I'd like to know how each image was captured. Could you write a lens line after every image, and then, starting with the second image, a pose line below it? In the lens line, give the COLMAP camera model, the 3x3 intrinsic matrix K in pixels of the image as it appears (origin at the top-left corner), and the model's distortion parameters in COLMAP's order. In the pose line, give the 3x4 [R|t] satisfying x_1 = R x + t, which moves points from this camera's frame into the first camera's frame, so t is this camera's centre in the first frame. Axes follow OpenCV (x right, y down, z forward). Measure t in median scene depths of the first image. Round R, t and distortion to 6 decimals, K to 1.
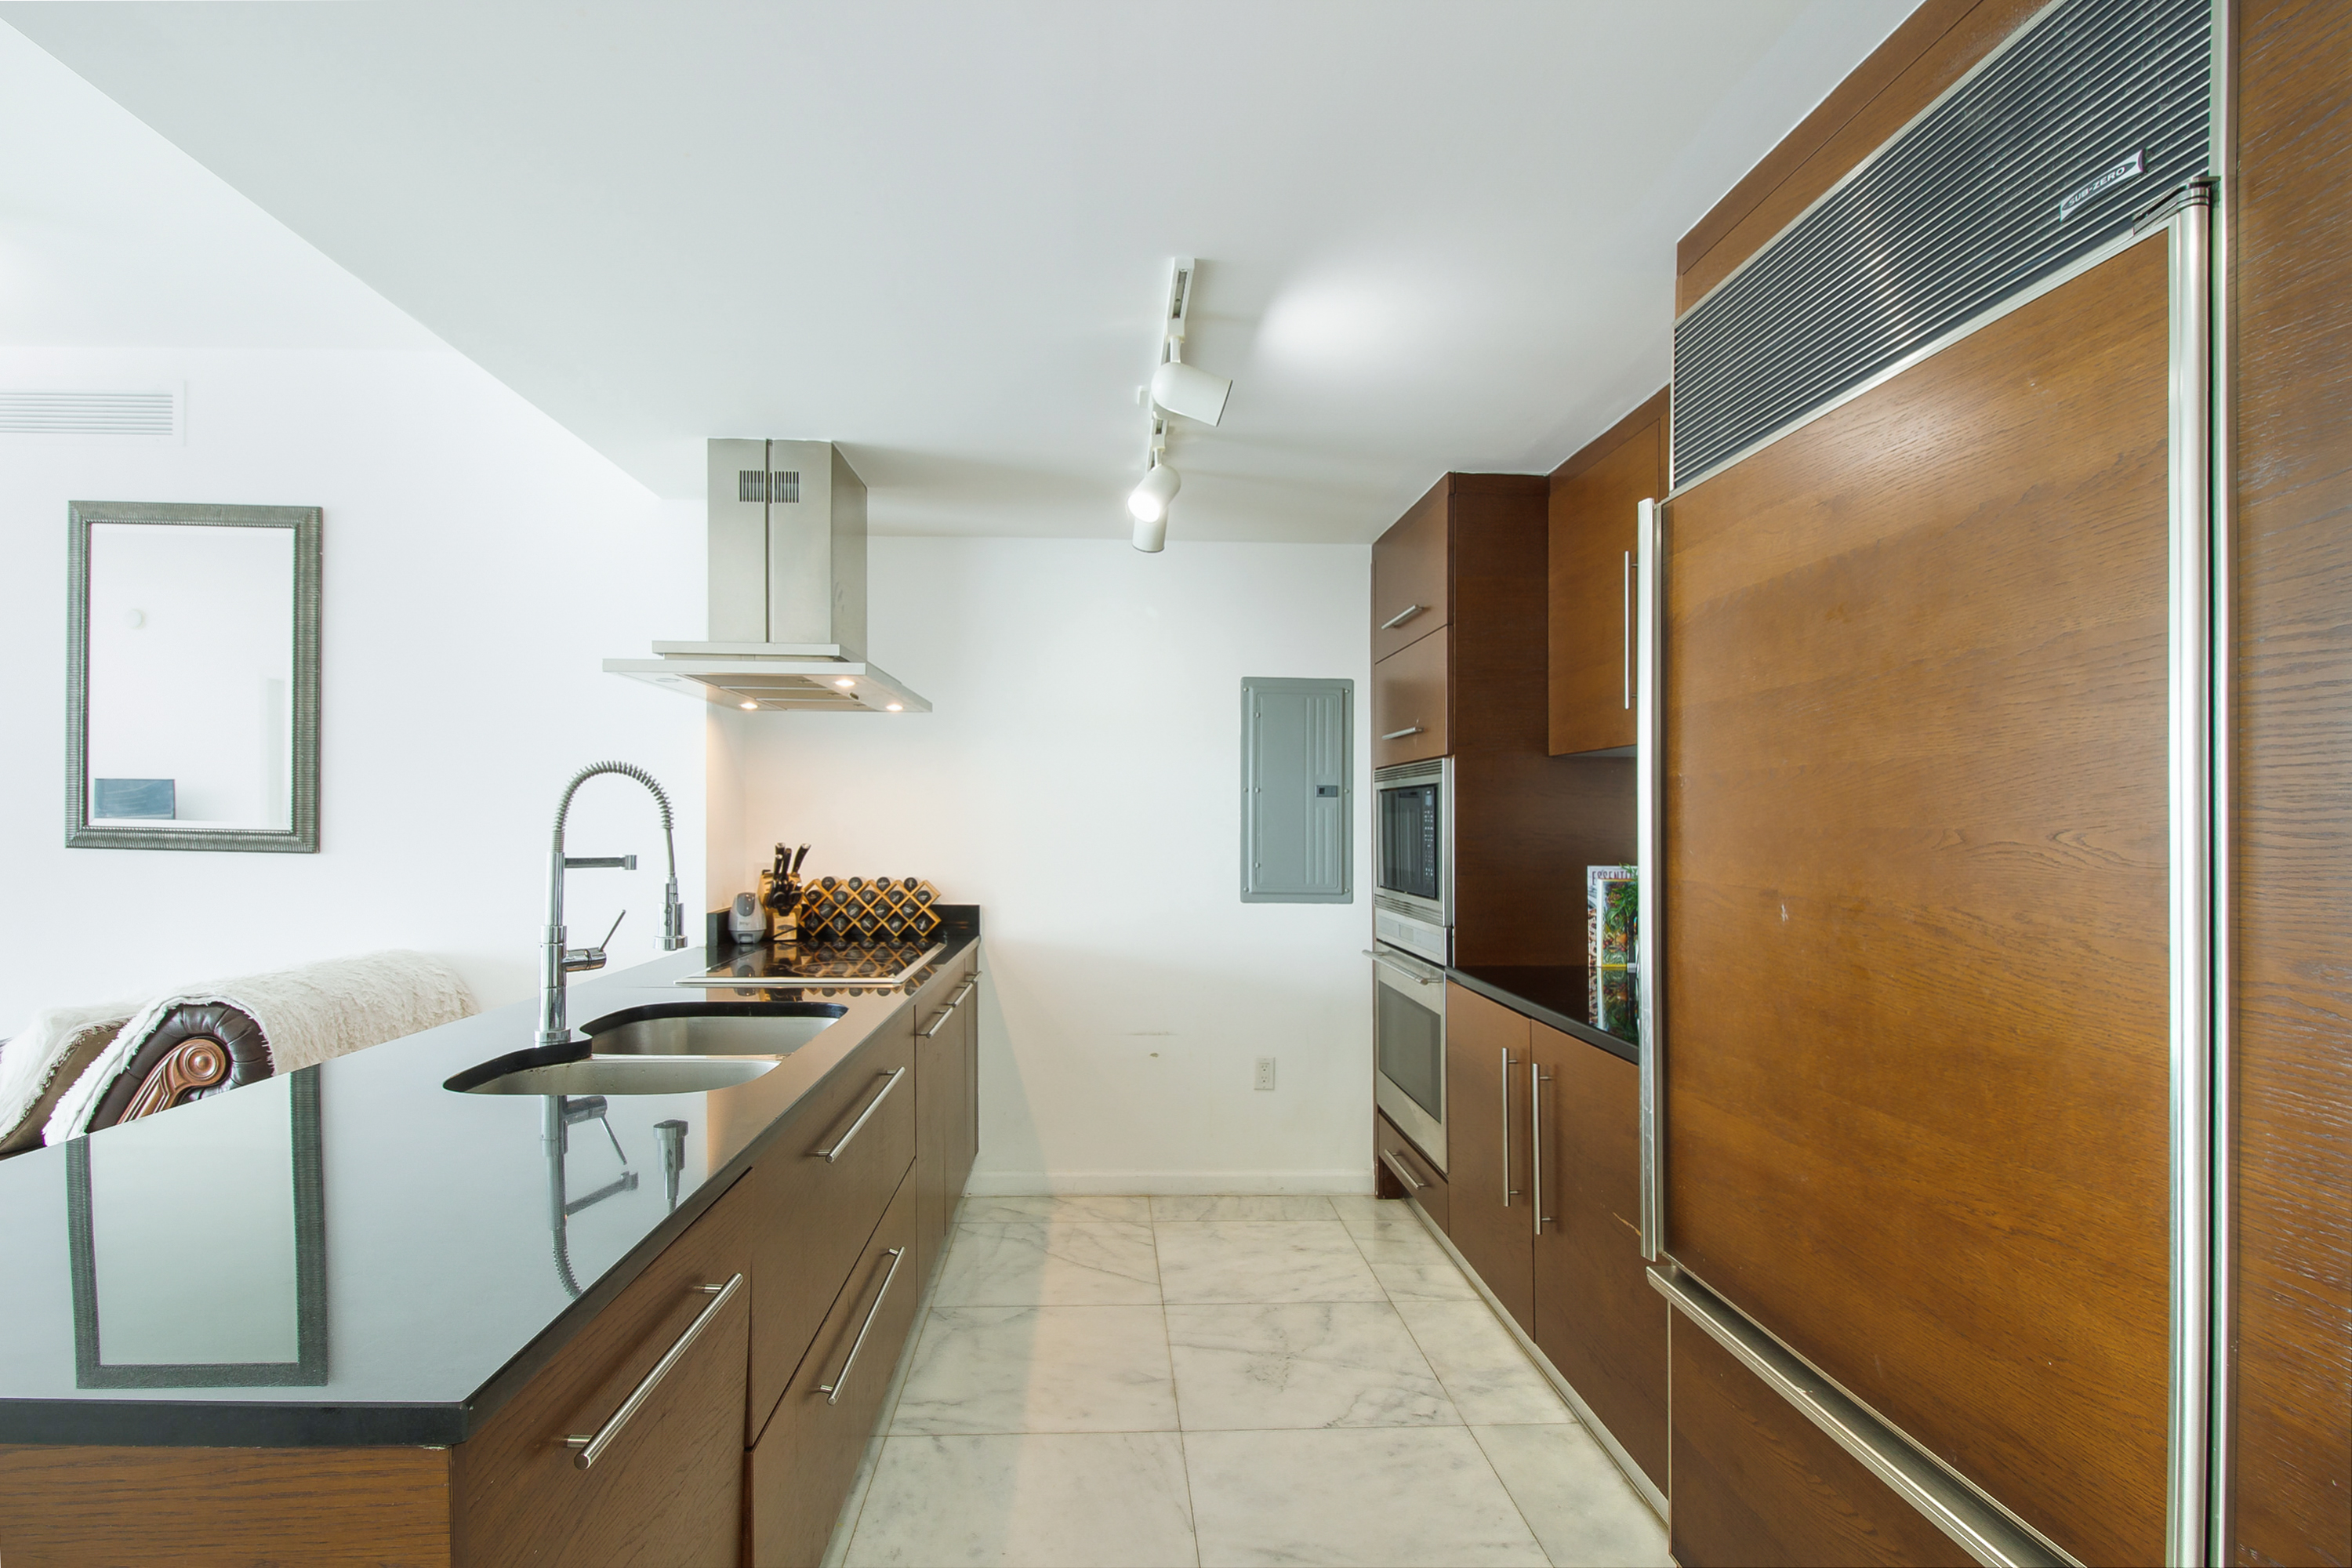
lens RADIAL K [[1112.5, 0, 1182.2], [0, 1112.5, 794.2], [0, 0, 1]] dist [-0.018305, -0.001293]
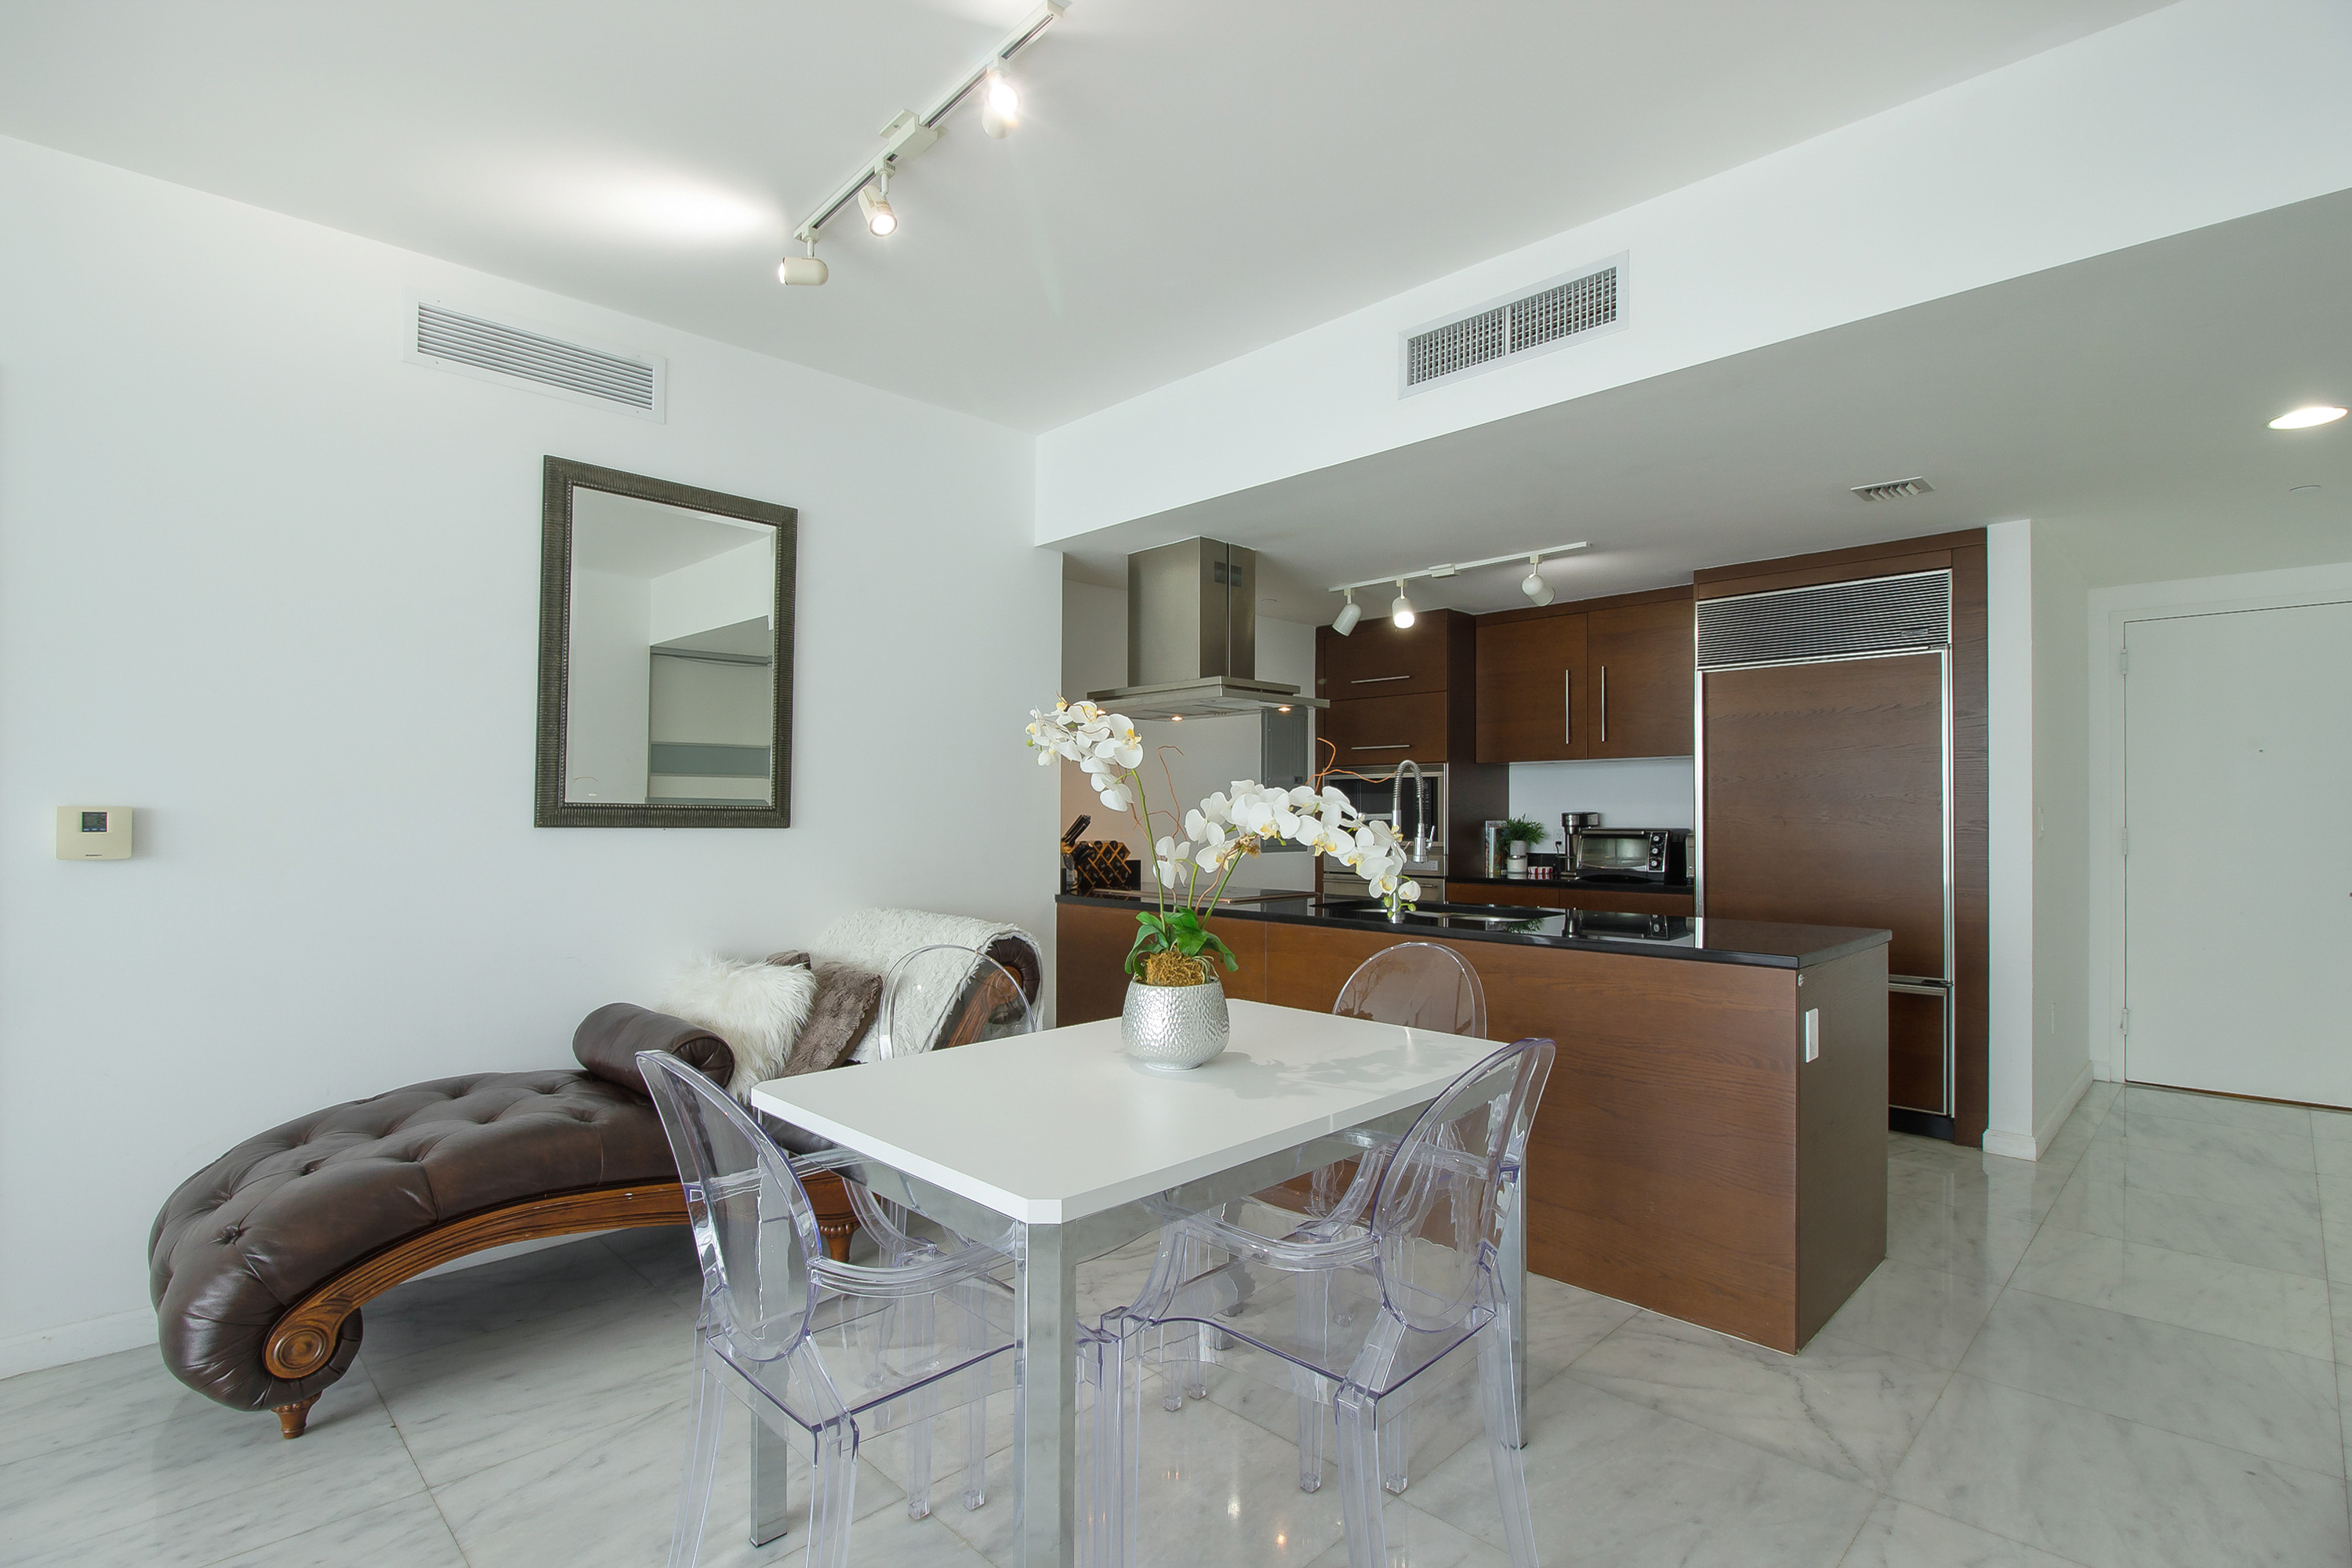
lens RADIAL K [[1112.5, 0, 1182.2], [0, 1112.5, 794.2], [0, 0, 1]] dist [-0.018305, -0.001293]
pose [[0.751582, 0.003102, 0.659633, -1.237350], [-0.008766, 0.999948, 0.005286, 0.013495], [-0.659582, -0.009755, 0.751569, -0.088064]]
